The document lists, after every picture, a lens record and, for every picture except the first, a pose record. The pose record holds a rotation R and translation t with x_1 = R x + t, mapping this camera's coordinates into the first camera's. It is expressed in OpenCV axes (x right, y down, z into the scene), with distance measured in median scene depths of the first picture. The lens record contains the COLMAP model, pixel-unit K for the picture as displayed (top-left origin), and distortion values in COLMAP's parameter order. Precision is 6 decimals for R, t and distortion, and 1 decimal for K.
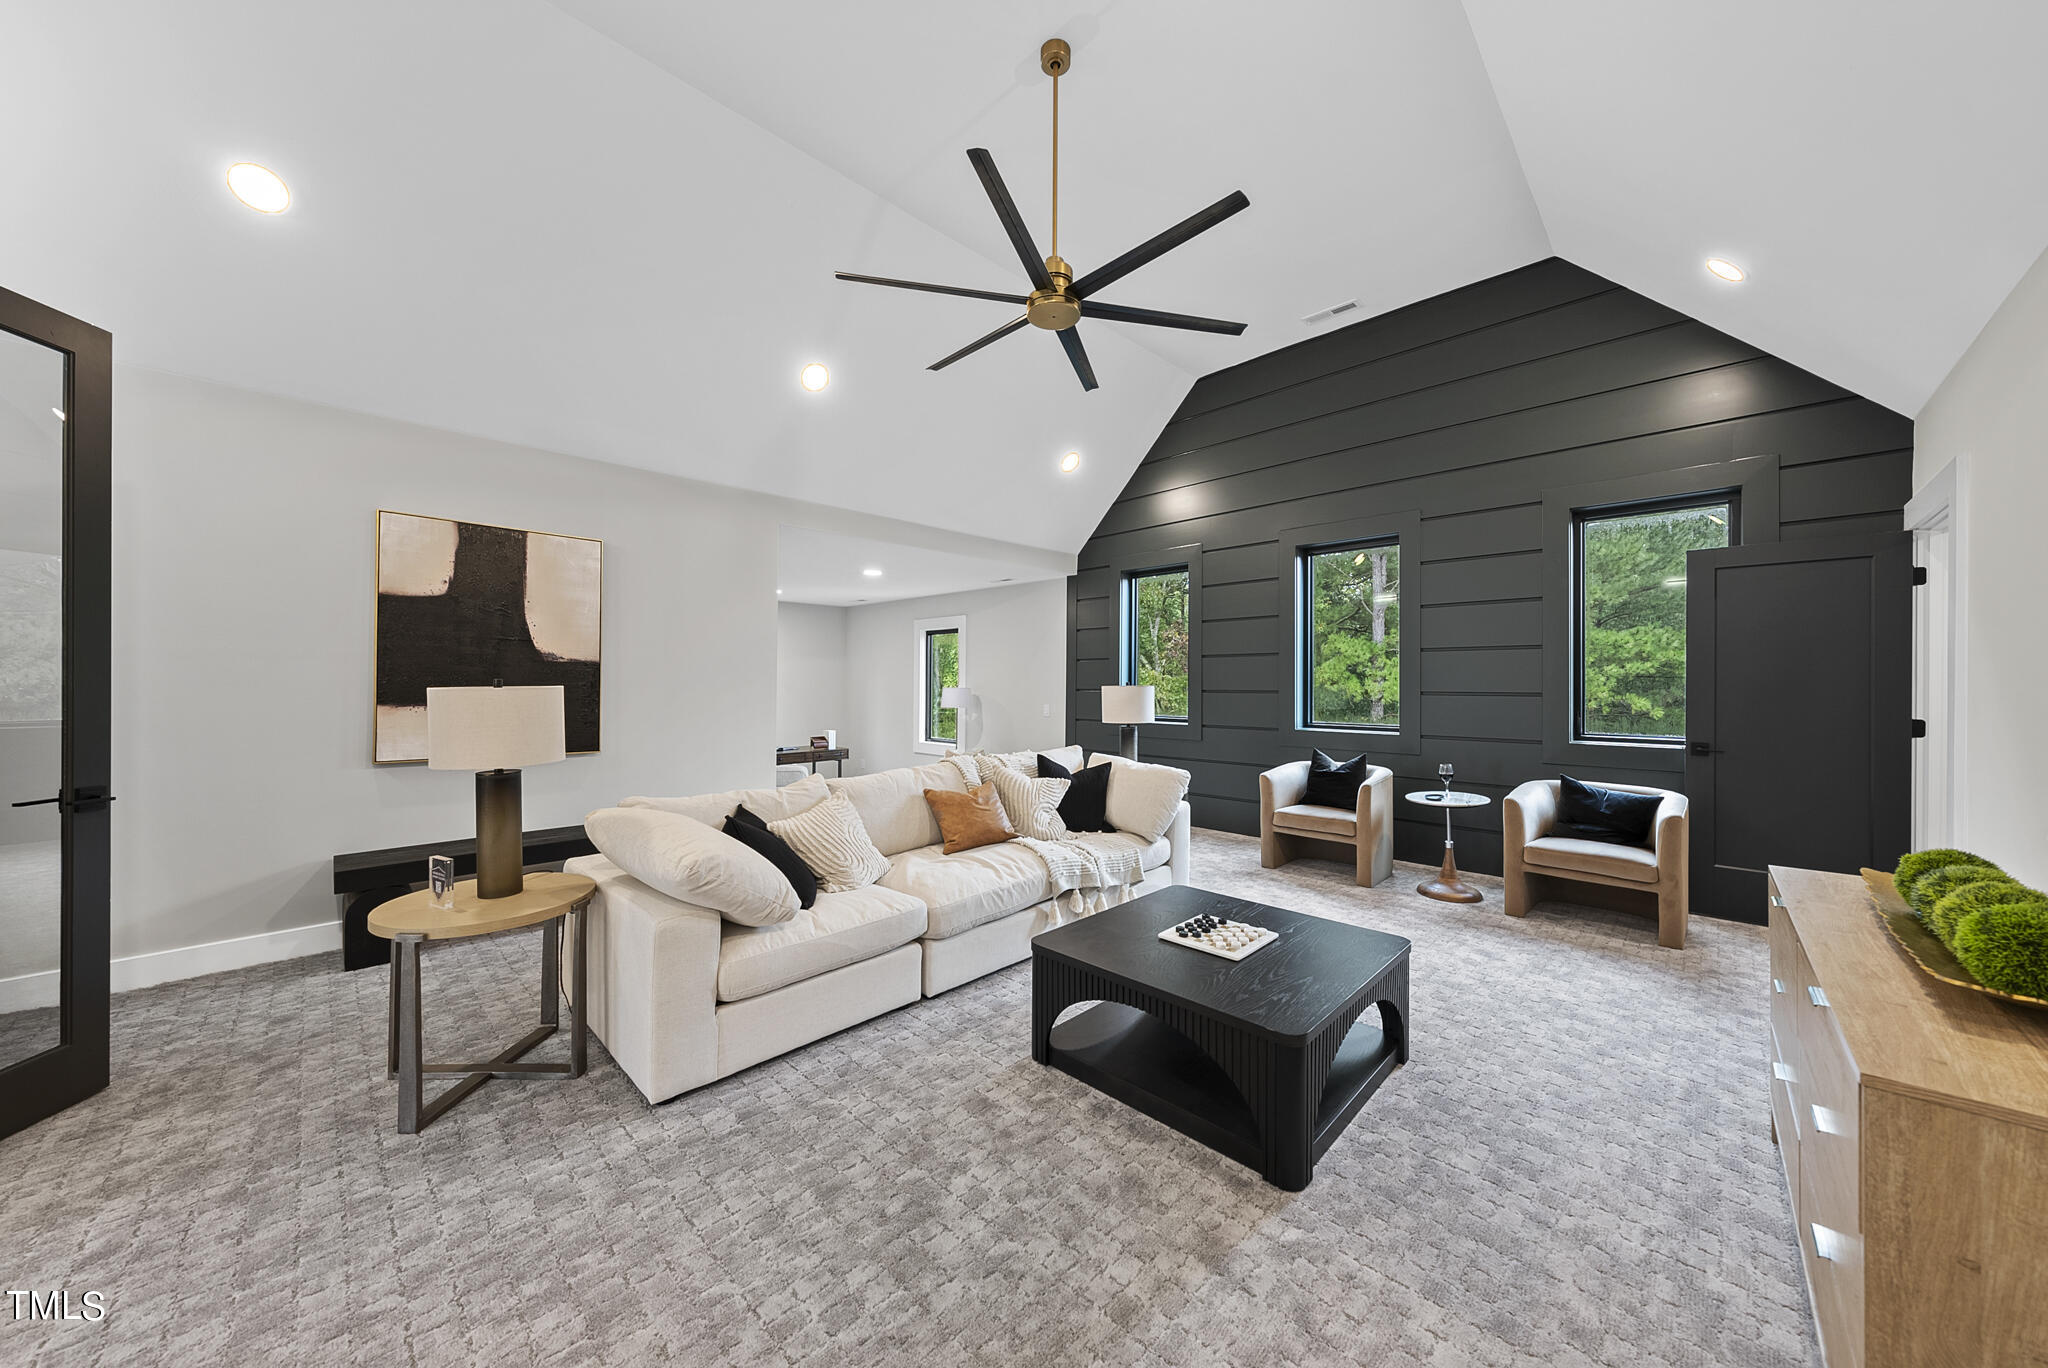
lens RADIAL K [[702.9, 0, 1035.7], [0, 702.9, 683.9], [0, 0, 1]] dist [0.001646, 0.000061]
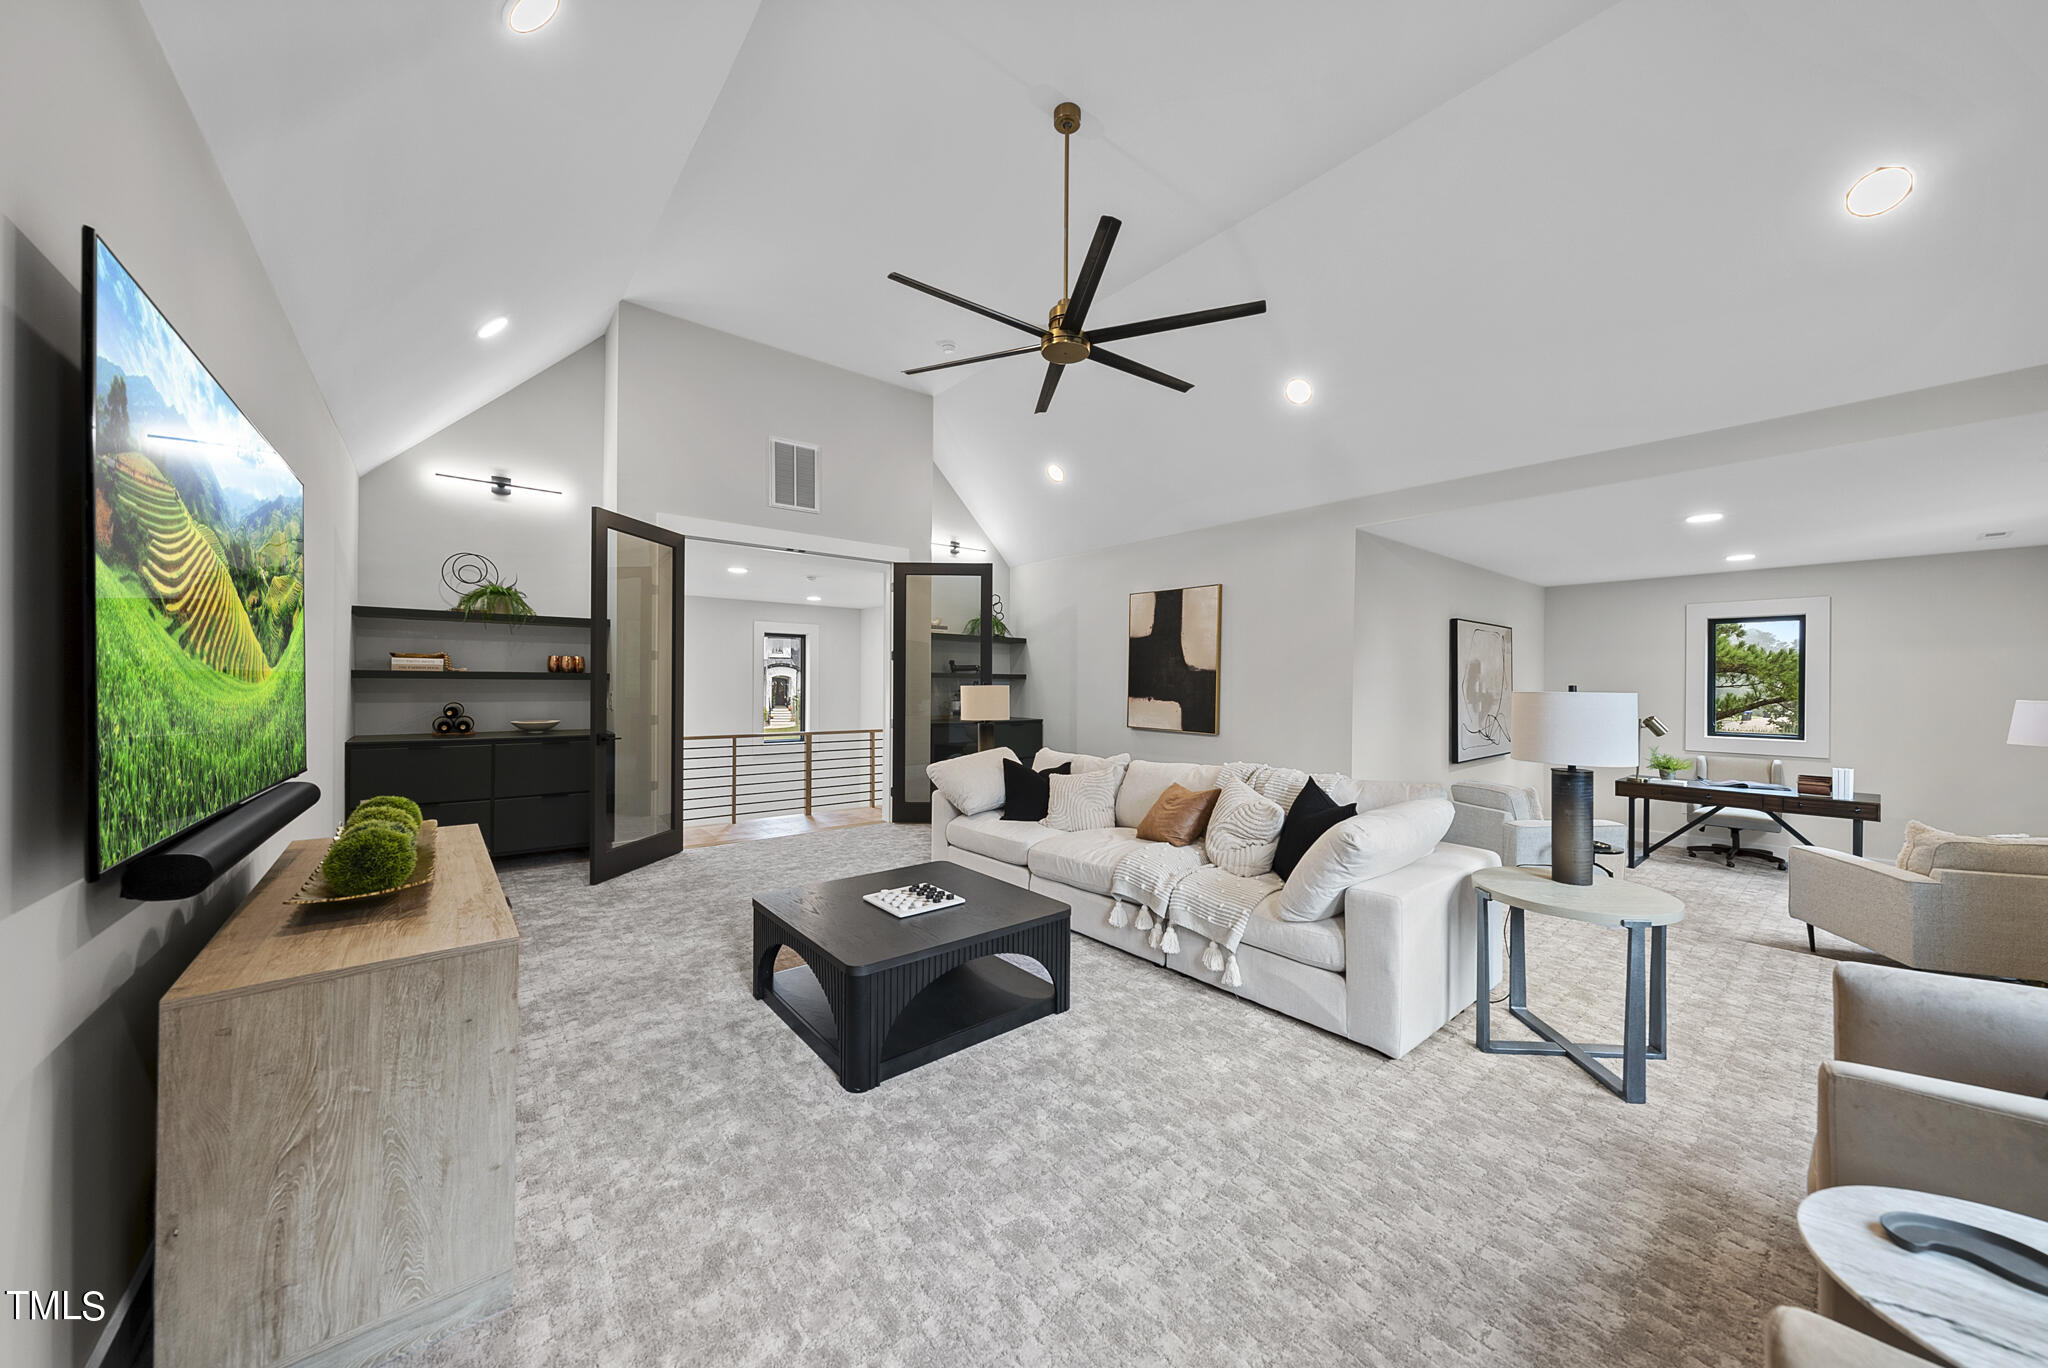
lens RADIAL K [[702.9, 0, 1035.7], [0, 702.9, 683.9], [0, 0, 1]] dist [0.001646, 0.000061]
pose [[-0.095136, 0.010067, -0.995413, 0.952036], [-0.009040, 0.999899, 0.010977, -0.017850], [0.995423, 0.010043, -0.095035, 0.874206]]
